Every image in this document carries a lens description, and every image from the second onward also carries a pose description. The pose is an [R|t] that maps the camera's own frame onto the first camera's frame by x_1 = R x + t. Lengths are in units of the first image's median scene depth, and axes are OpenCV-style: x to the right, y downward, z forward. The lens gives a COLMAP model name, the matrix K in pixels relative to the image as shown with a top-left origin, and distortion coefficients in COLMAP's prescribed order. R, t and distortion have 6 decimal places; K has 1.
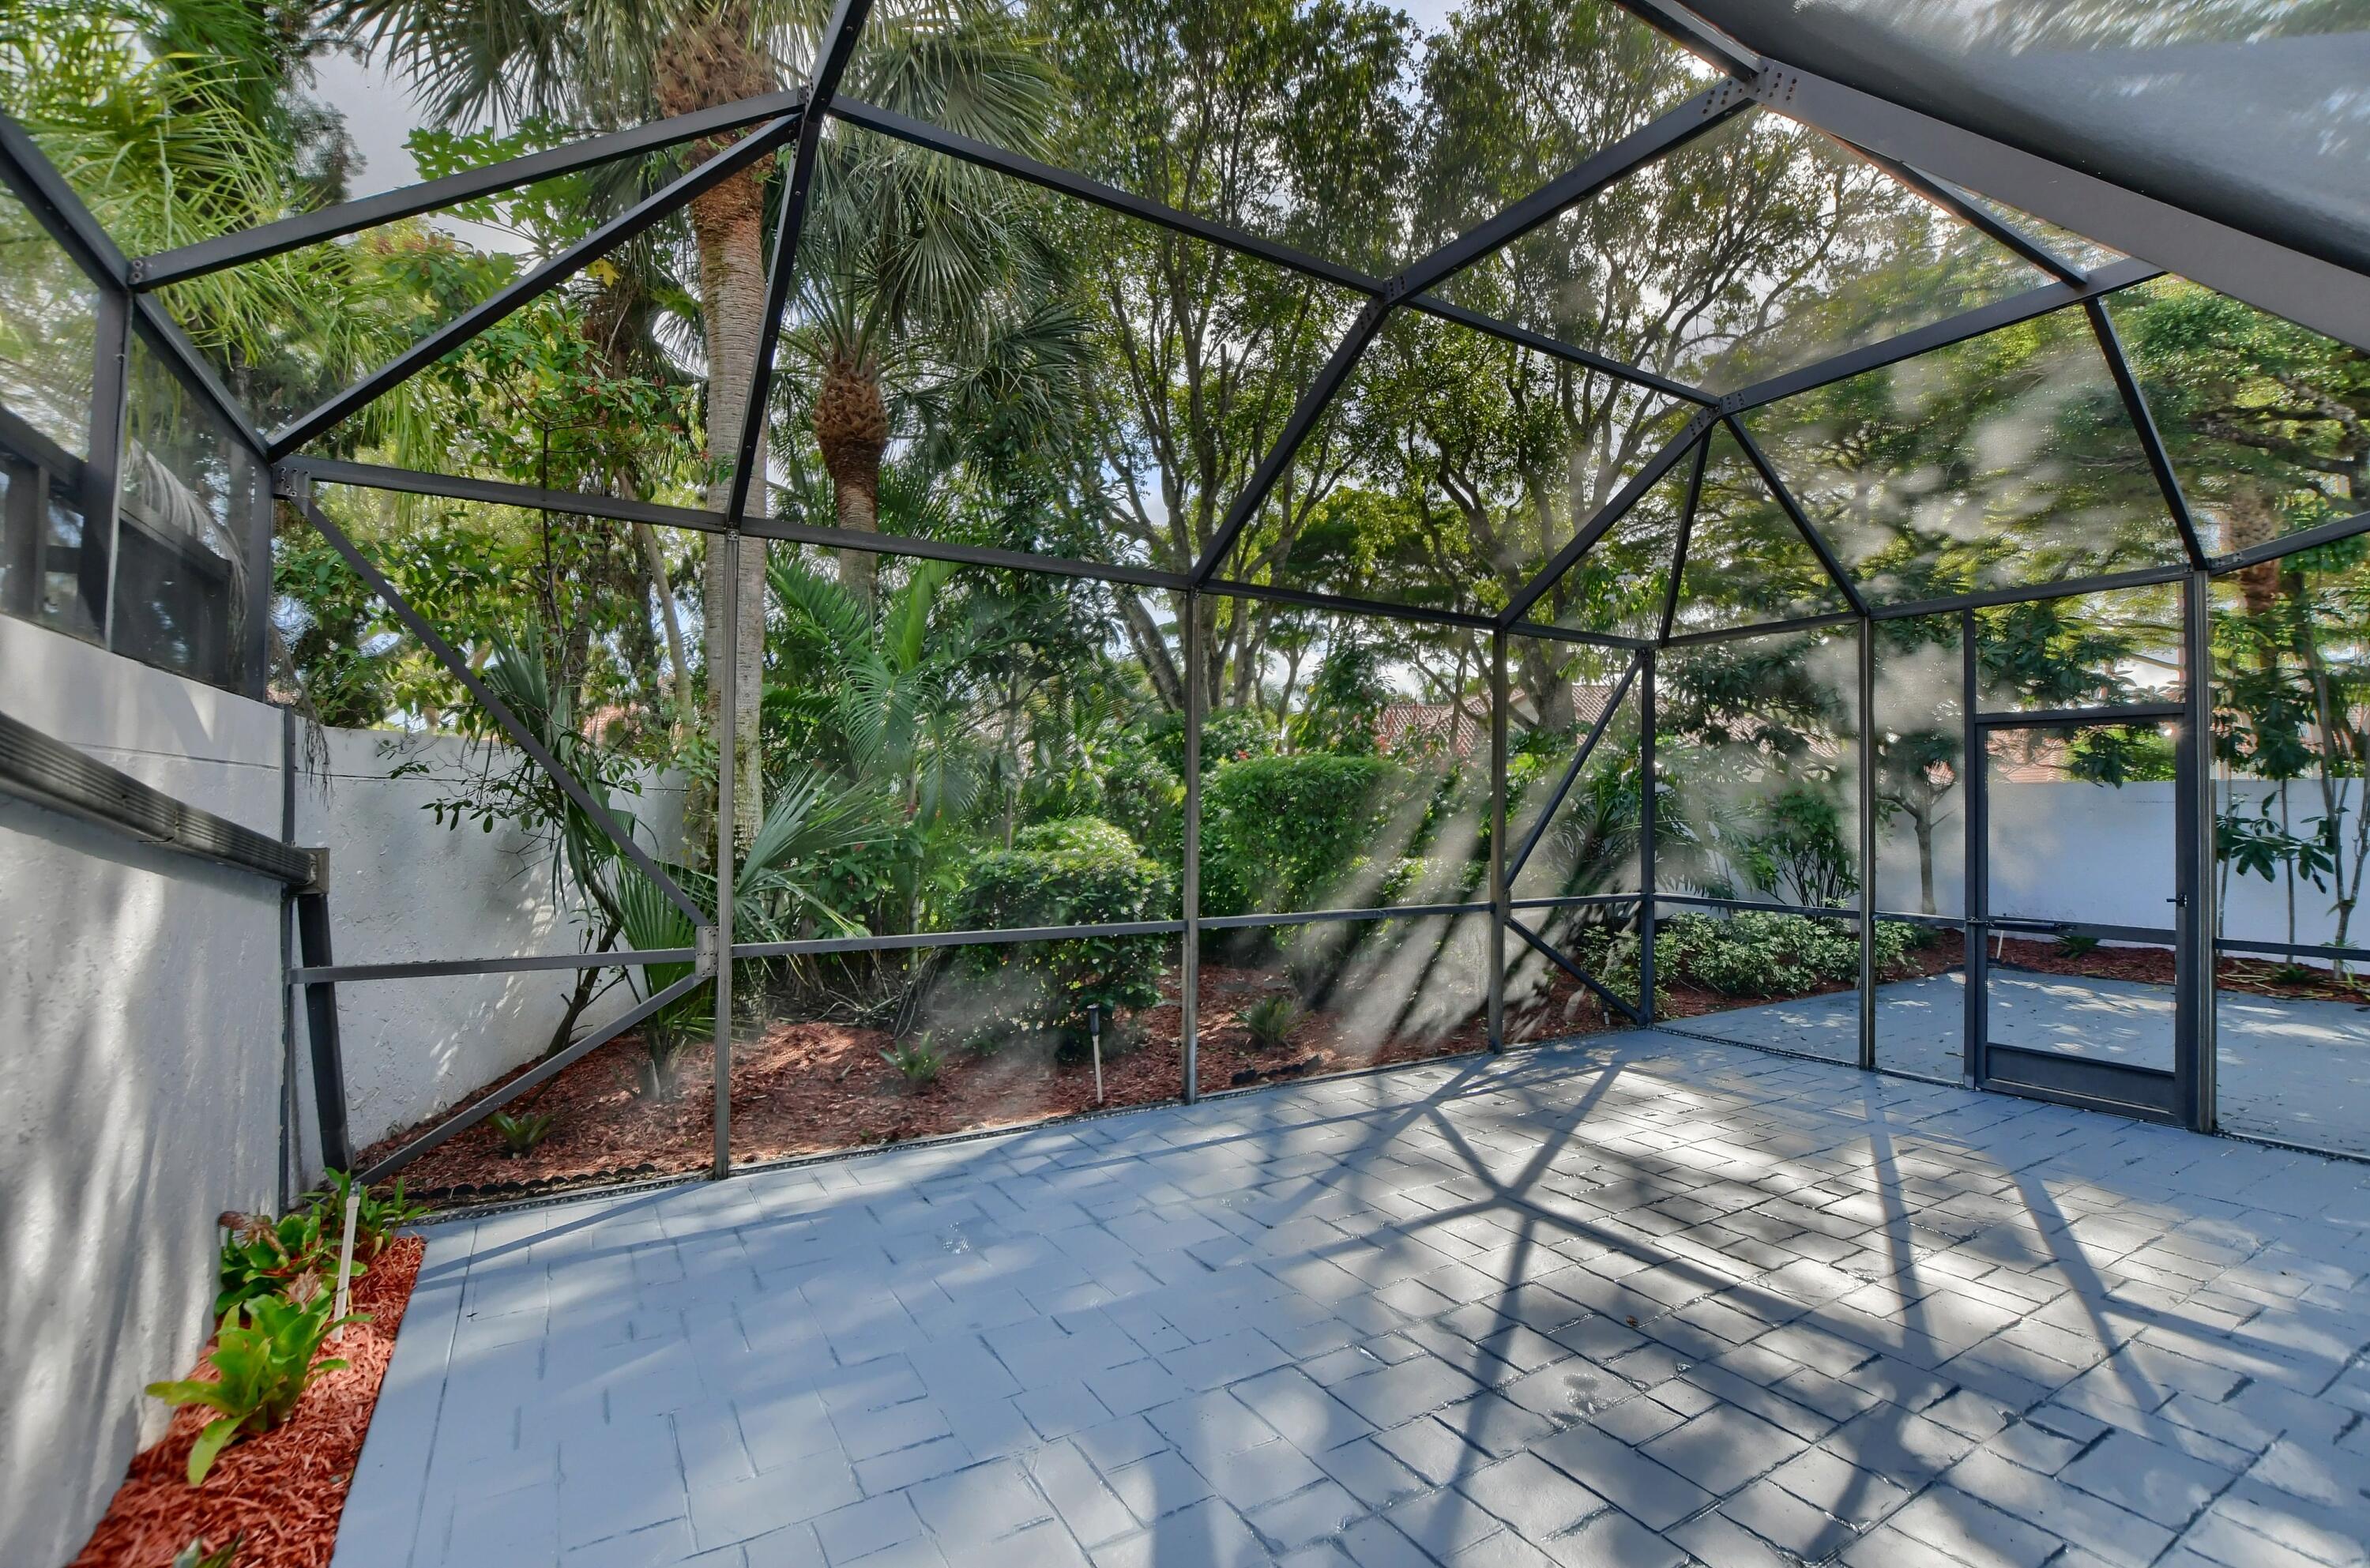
lens RADIAL K [[1038.6, 0, 1176.1], [0, 1038.6, 793.7], [0, 0, 1]] dist [-0.028440, 0.000610]
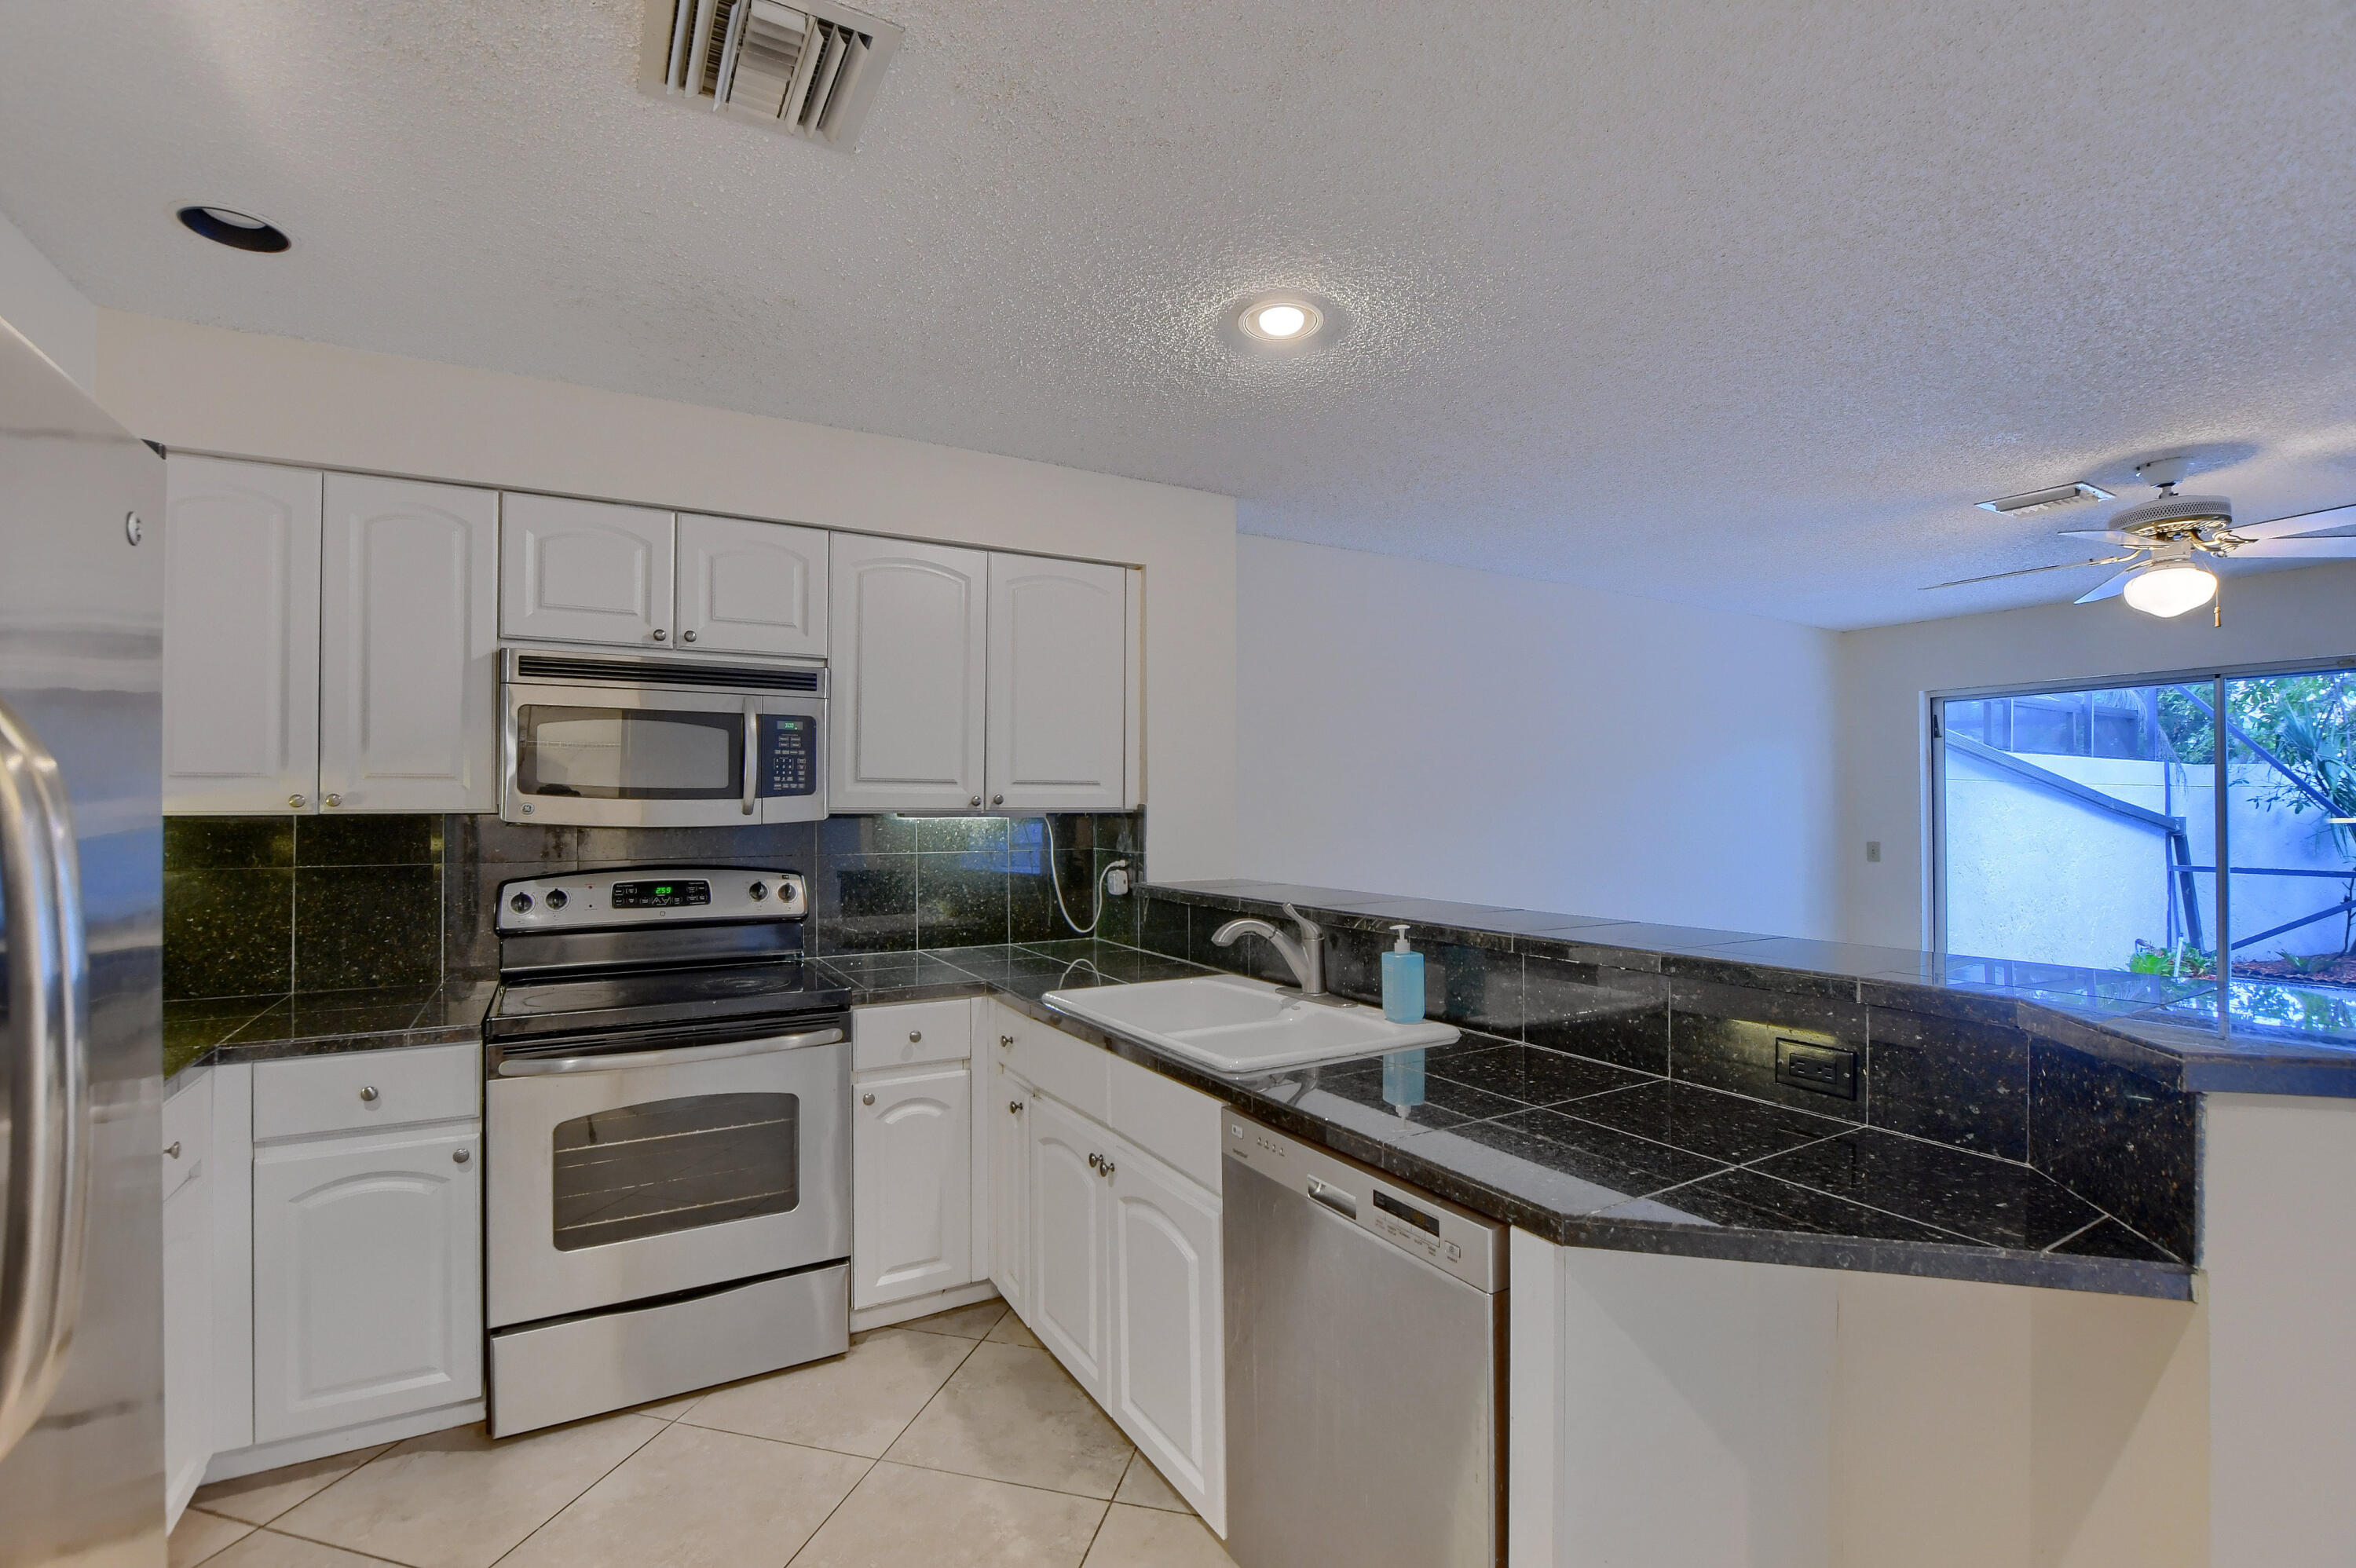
lens RADIAL K [[1037.5, 0, 1171.6], [0, 1037.5, 791.0], [0, 0, 1]] dist [-0.032180, 0.003602]
pose [[-0.007926, -0.024454, -0.999670, 1.004515], [0.017022, 0.999553, -0.024586, 0.005272], [0.999824, -0.017212, -0.007507, -0.892034]]
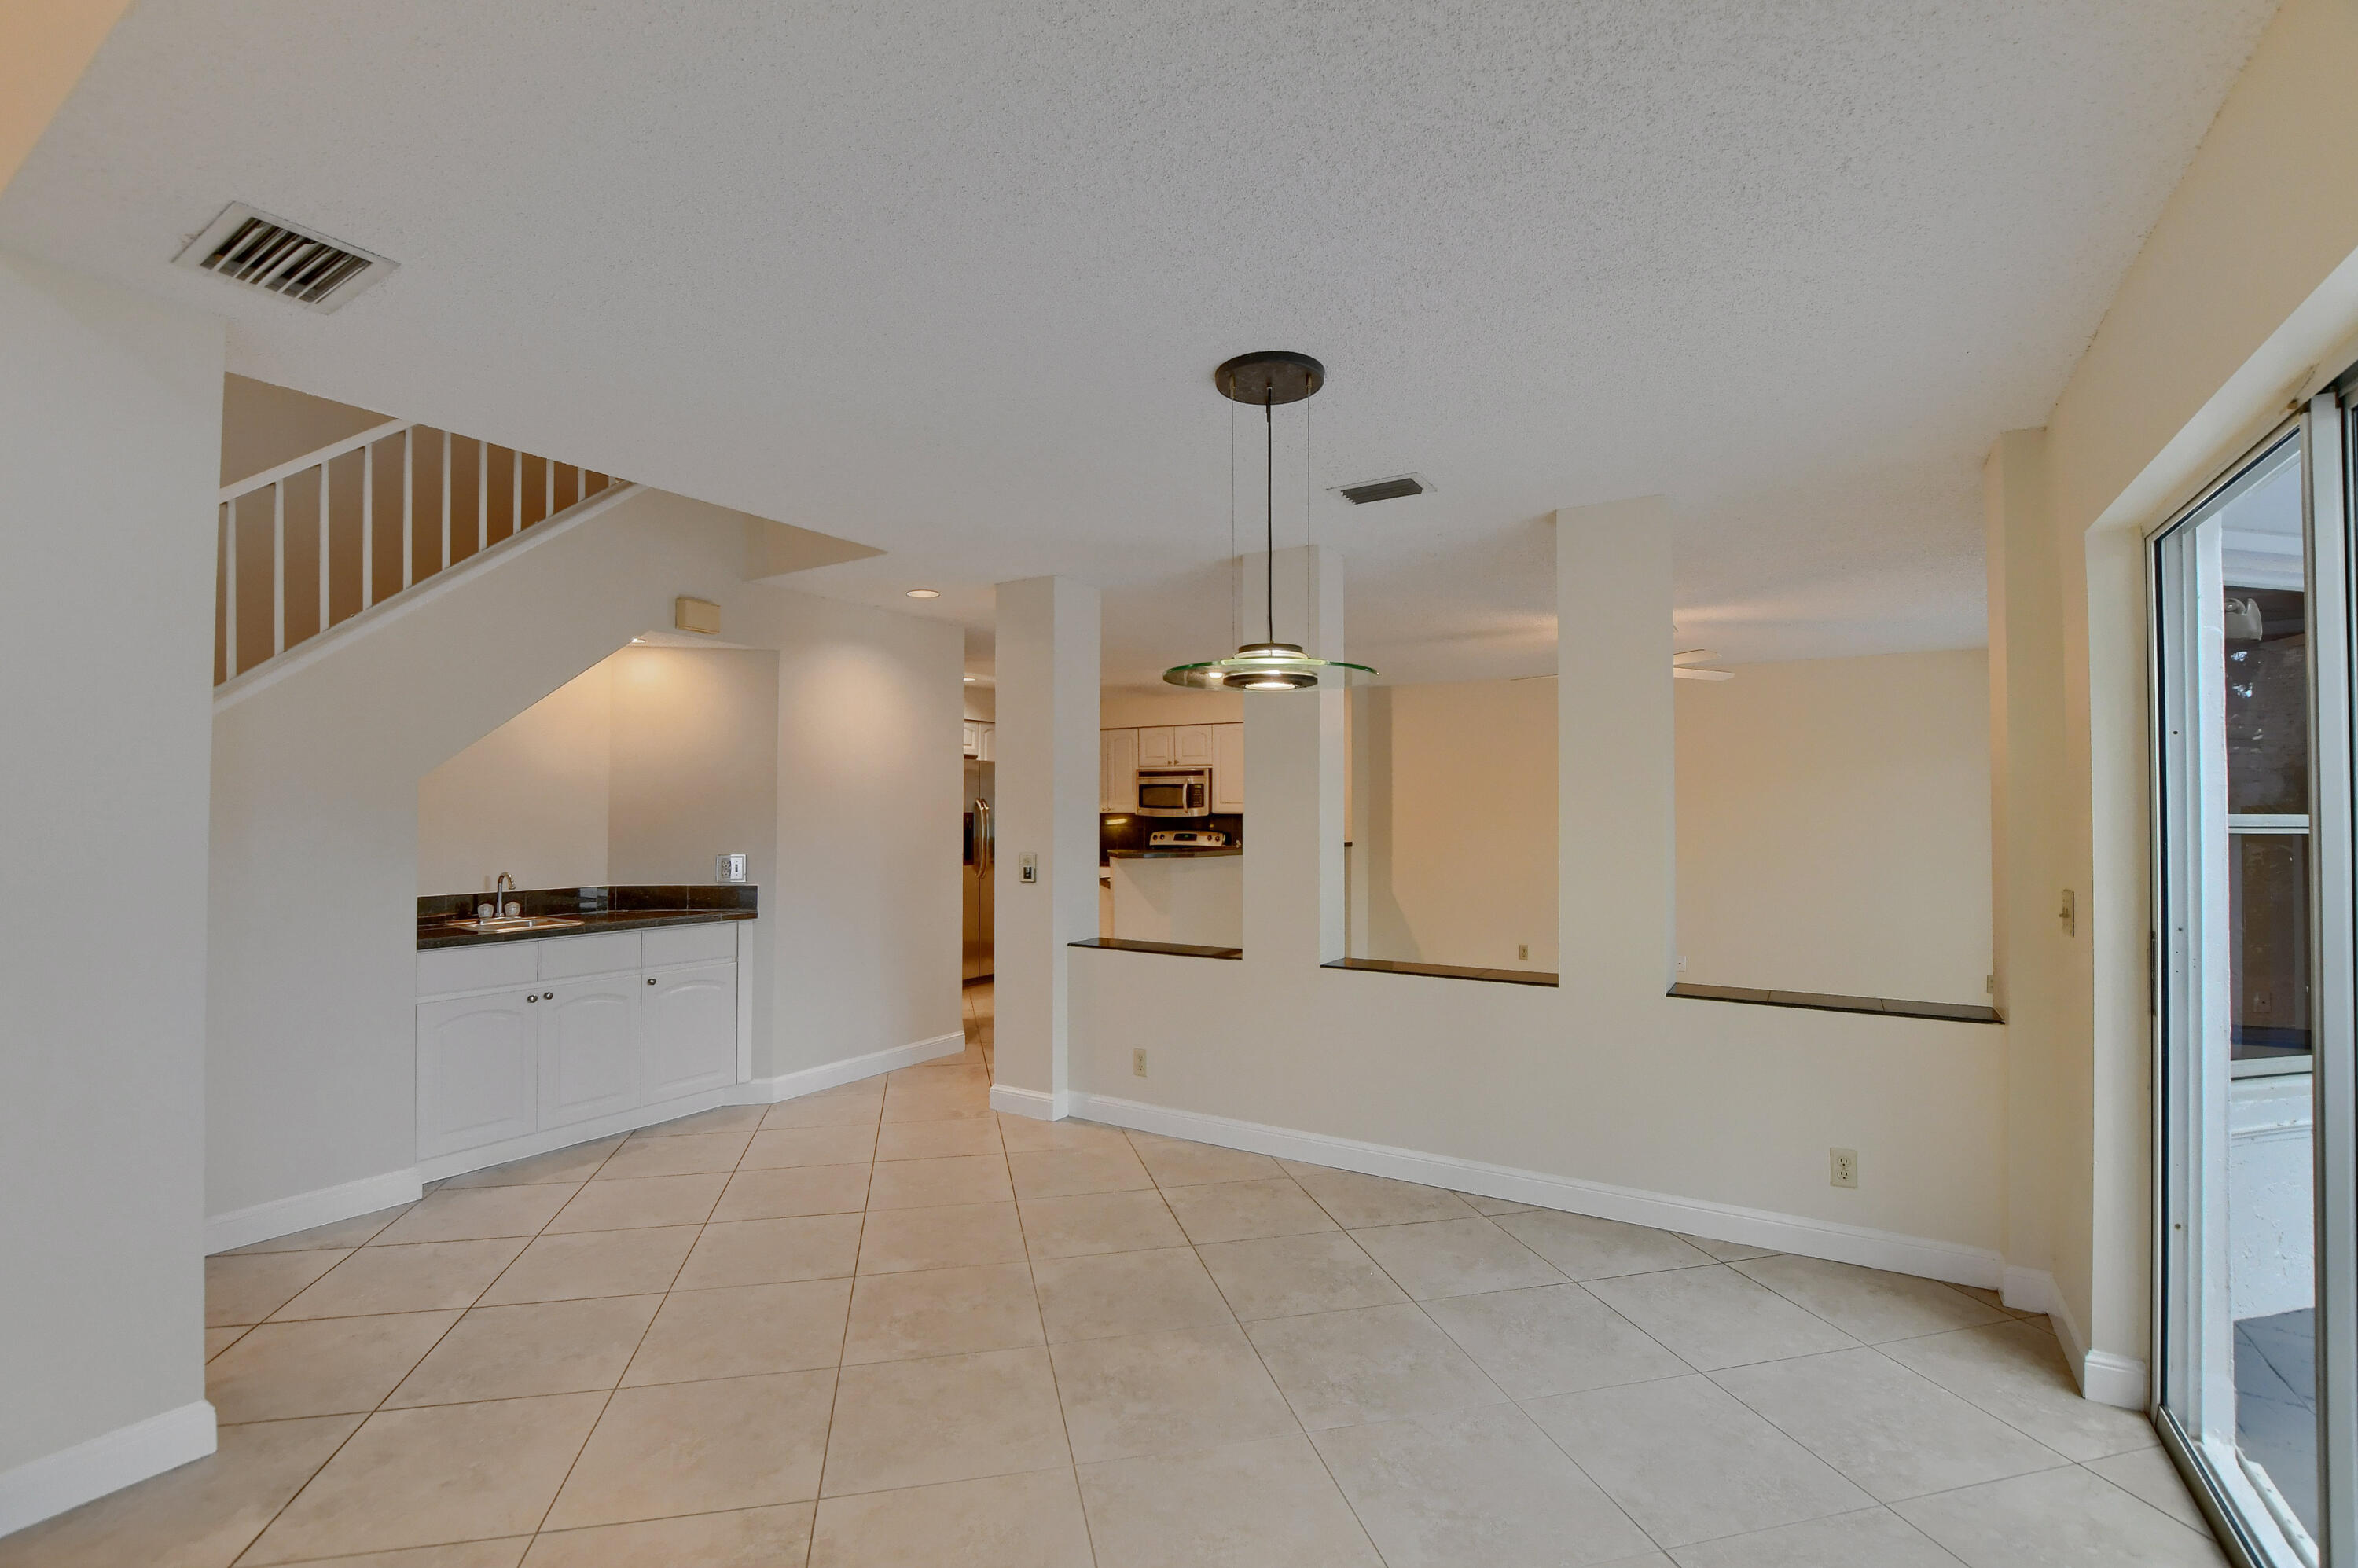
lens RADIAL K [[1033.4, 0, 1170.1], [0, 1033.4, 793.7], [0, 0, 1]] dist [-0.028440, 0.000610]
pose [[-0.888505, -0.017287, -0.458542, 1.279181], [-0.002178, 0.999438, -0.033460, 0.023116], [0.458862, -0.028731, -0.888043, 0.268769]]
